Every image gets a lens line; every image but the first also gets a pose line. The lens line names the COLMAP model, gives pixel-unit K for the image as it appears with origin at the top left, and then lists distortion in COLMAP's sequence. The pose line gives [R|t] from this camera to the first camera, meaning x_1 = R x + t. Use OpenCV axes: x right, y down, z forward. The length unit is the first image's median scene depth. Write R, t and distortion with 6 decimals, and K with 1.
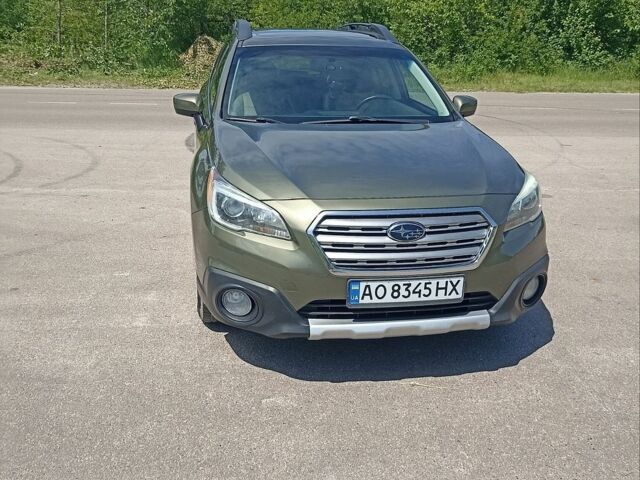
lens RADIAL K [[622.9, 0, 320.0], [0, 622.9, 240.0], [0, 0, 1]] dist [-0.000176, 0.010180]
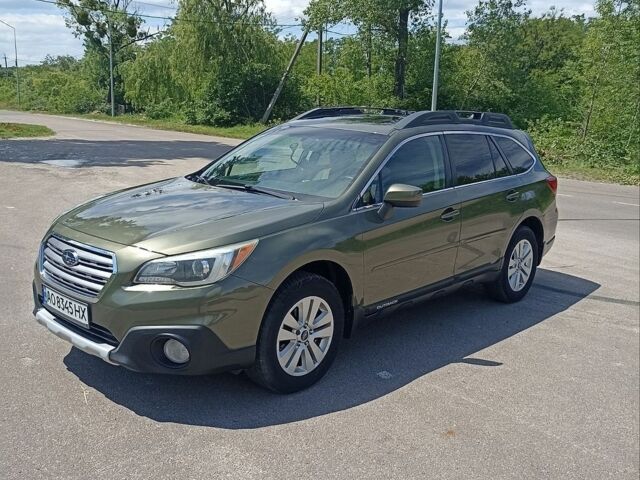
lens RADIAL K [[616.1, 0, 317.5], [0, 616.1, 250.8], [0, 0, 1]] dist [0.017199, -0.006309]
pose [[0.608614, 0.175431, -0.773830, 1.309896], [-0.272166, 0.962242, 0.004088, -0.157083], [0.745329, 0.208122, 0.633380, 0.533350]]
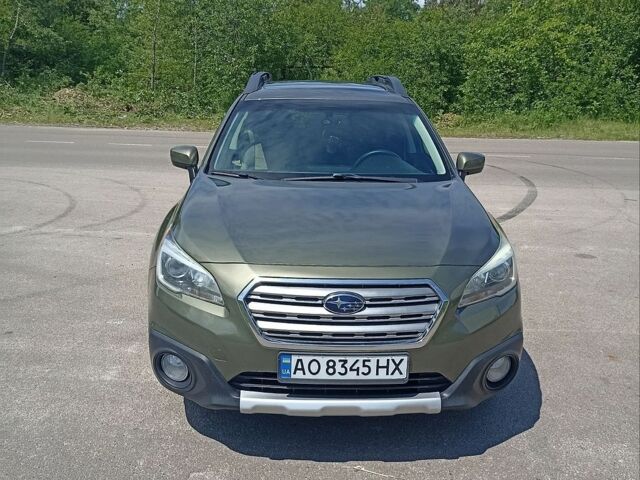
lens RADIAL K [[622.9, 0, 320.0], [0, 622.9, 240.0], [0, 0, 1]] dist [-0.000176, 0.010180]
pose [[0.990050, 0.035276, -0.136222, 0.210221], [-0.044099, 0.997082, -0.062306, -0.044626], [0.133627, 0.067694, 0.988717, 0.065753]]
